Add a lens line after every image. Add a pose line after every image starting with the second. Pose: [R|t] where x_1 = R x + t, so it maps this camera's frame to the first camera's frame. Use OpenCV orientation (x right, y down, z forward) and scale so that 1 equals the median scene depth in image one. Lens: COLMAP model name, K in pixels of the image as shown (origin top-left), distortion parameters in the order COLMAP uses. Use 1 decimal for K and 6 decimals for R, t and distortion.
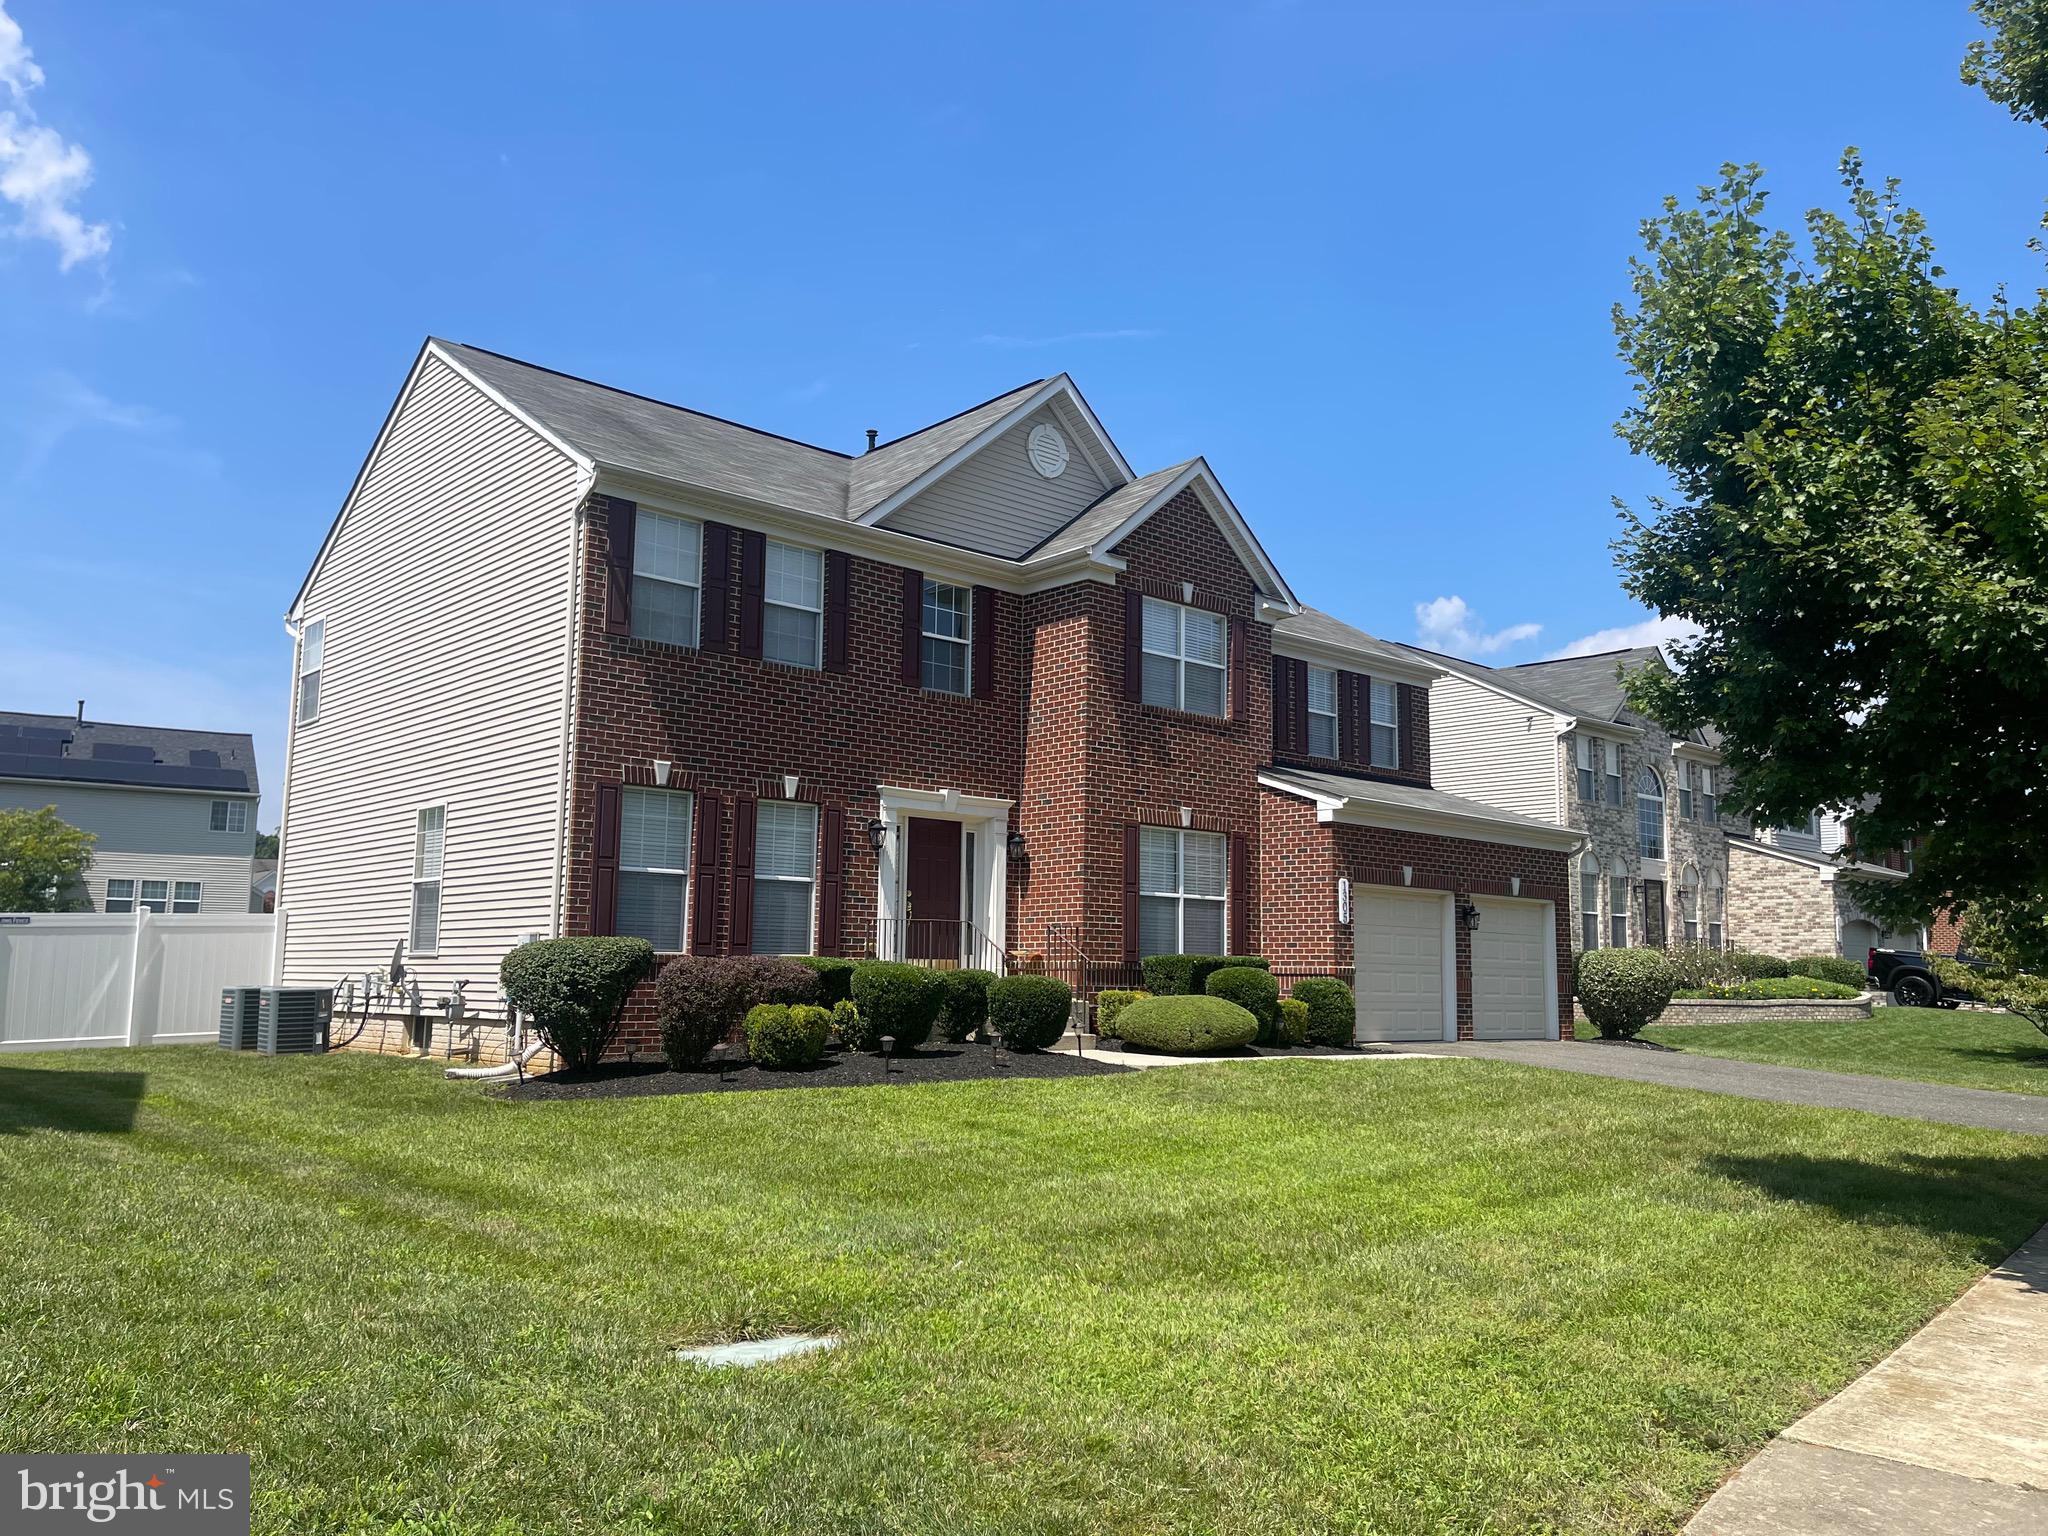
lens RADIAL K [[1576.3, 0, 1024.0], [0, 1576.3, 768.0], [0, 0, 1]] dist [-0.002703, 0.001221]
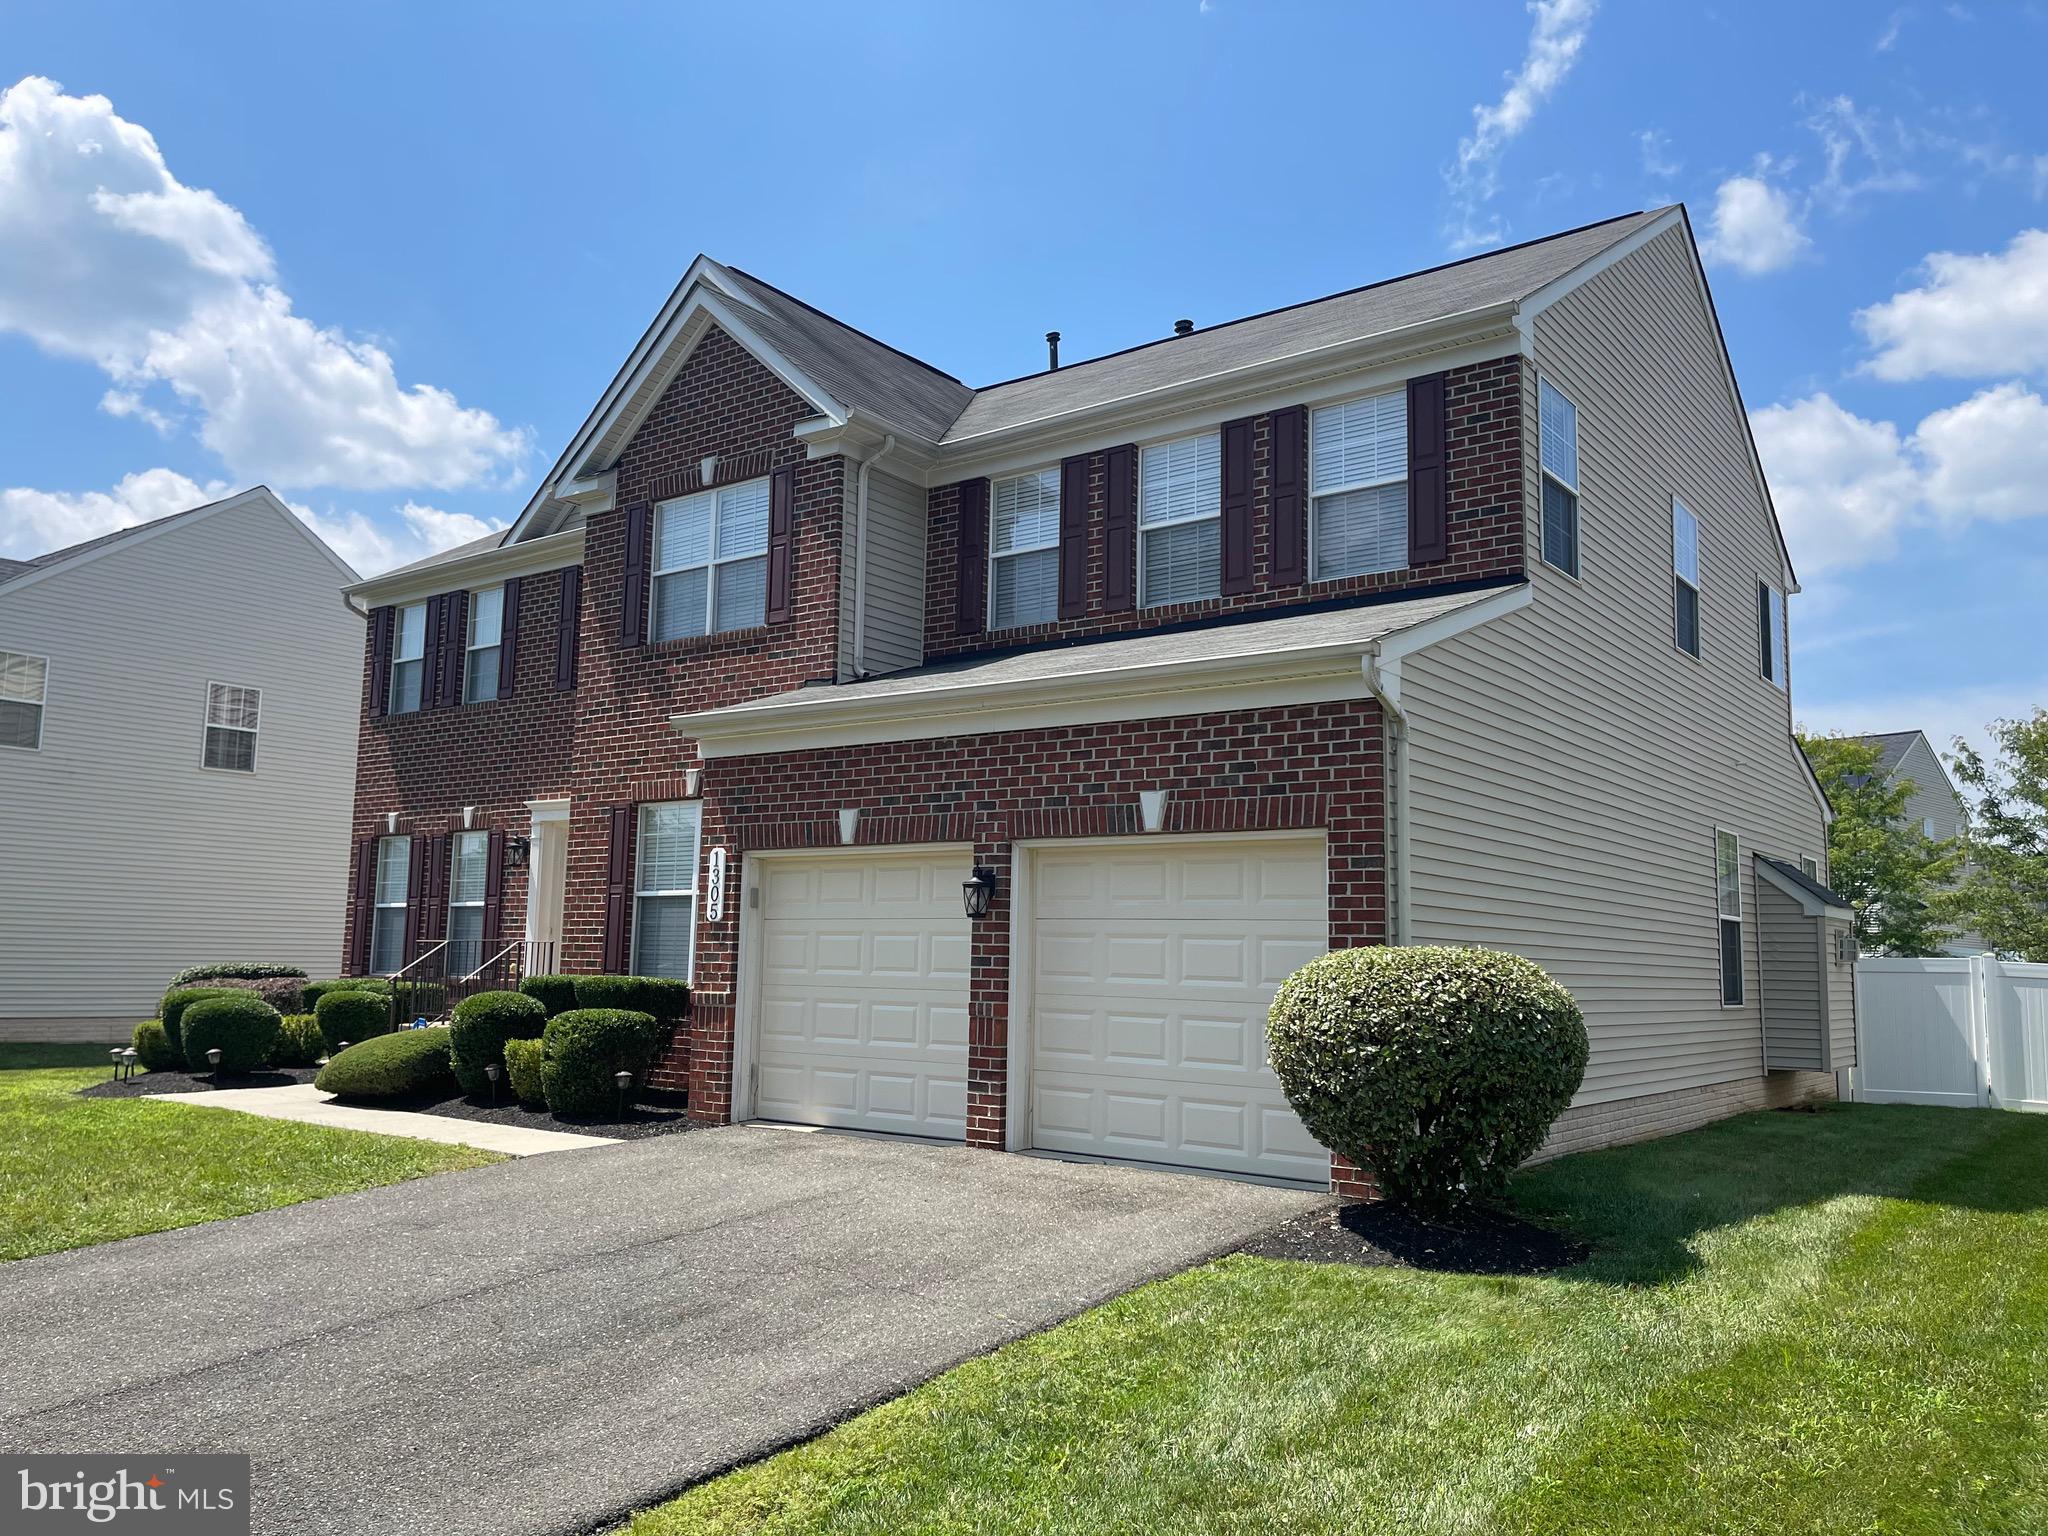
lens RADIAL K [[1576.3, 0, 1024.0], [0, 1576.3, 768.0], [0, 0, 1]] dist [-0.002703, 0.001221]
pose [[0.183539, -0.134126, -0.973819, 0.818498], [0.114417, 0.986829, -0.114353, 0.122465], [0.976331, -0.090433, 0.196468, 0.993886]]
